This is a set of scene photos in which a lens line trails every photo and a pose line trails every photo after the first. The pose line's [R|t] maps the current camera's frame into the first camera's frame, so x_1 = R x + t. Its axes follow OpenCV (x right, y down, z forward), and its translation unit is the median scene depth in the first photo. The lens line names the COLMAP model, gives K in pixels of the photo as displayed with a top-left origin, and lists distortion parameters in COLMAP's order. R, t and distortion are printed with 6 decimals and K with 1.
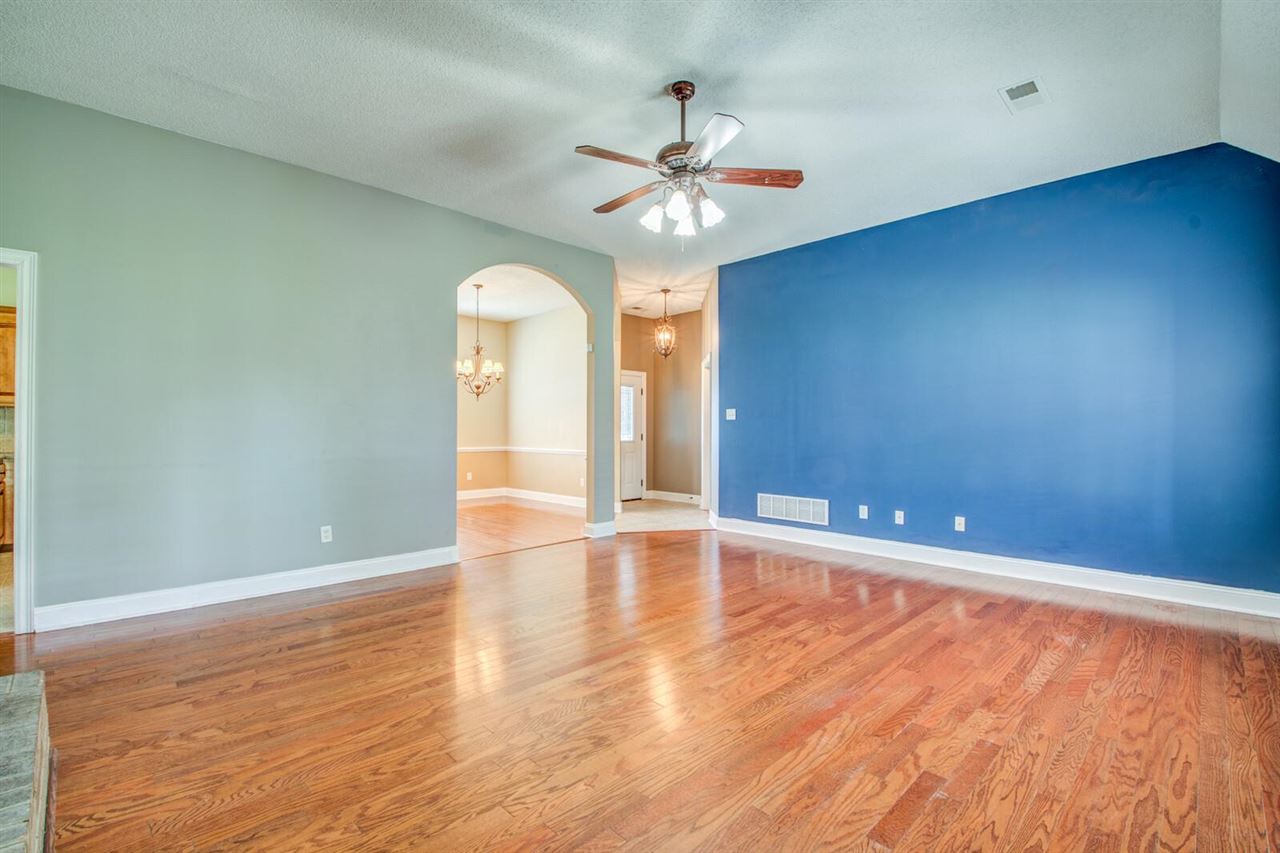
lens RADIAL K [[576.4, 0, 640.3], [0, 576.4, 429.9], [0, 0, 1]] dist [-0.008341, -0.000668]
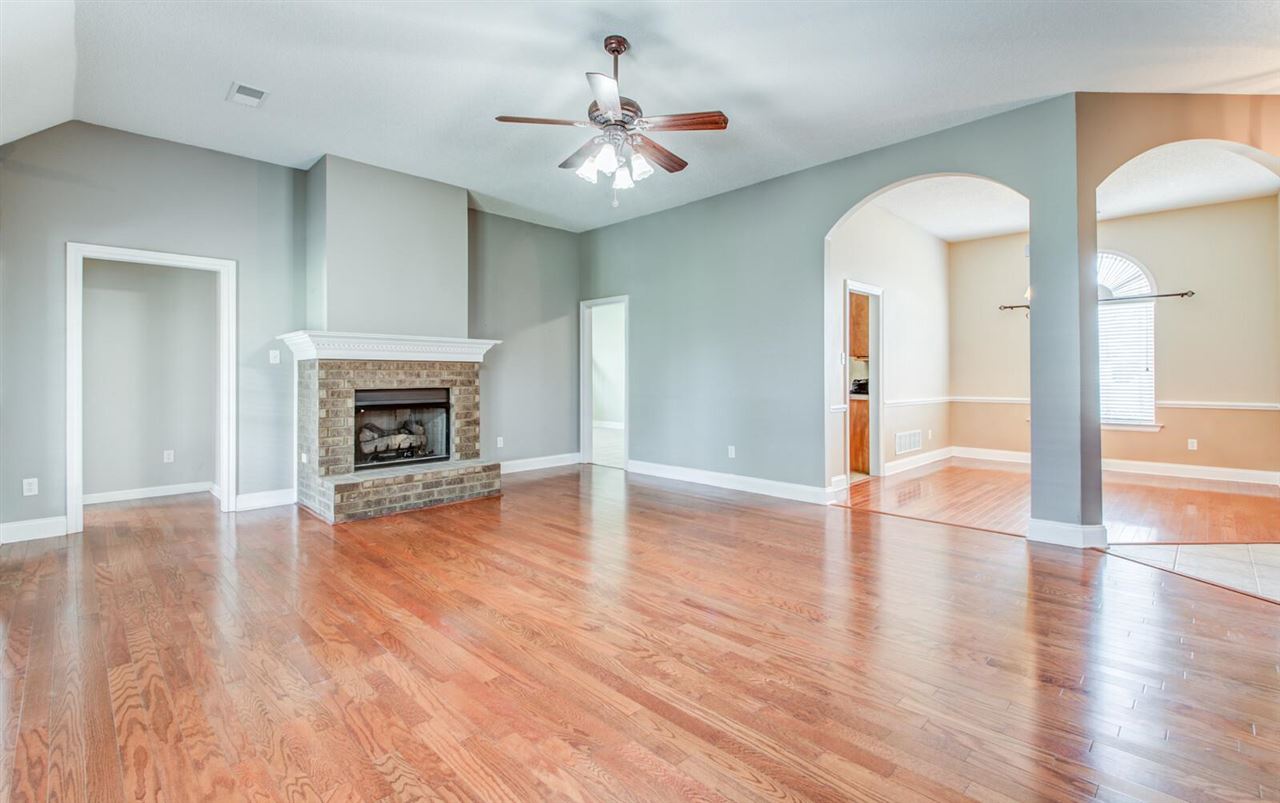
lens RADIAL K [[562.7, 0, 634.8], [0, 562.7, 372.6], [0, 0, 1]] dist [0.009697, -0.000464]
pose [[0.005513, -0.010006, -0.999935, 1.585717], [-0.000195, 0.999950, -0.010007, 0.009939], [0.999985, 0.000251, 0.005511, 1.514648]]
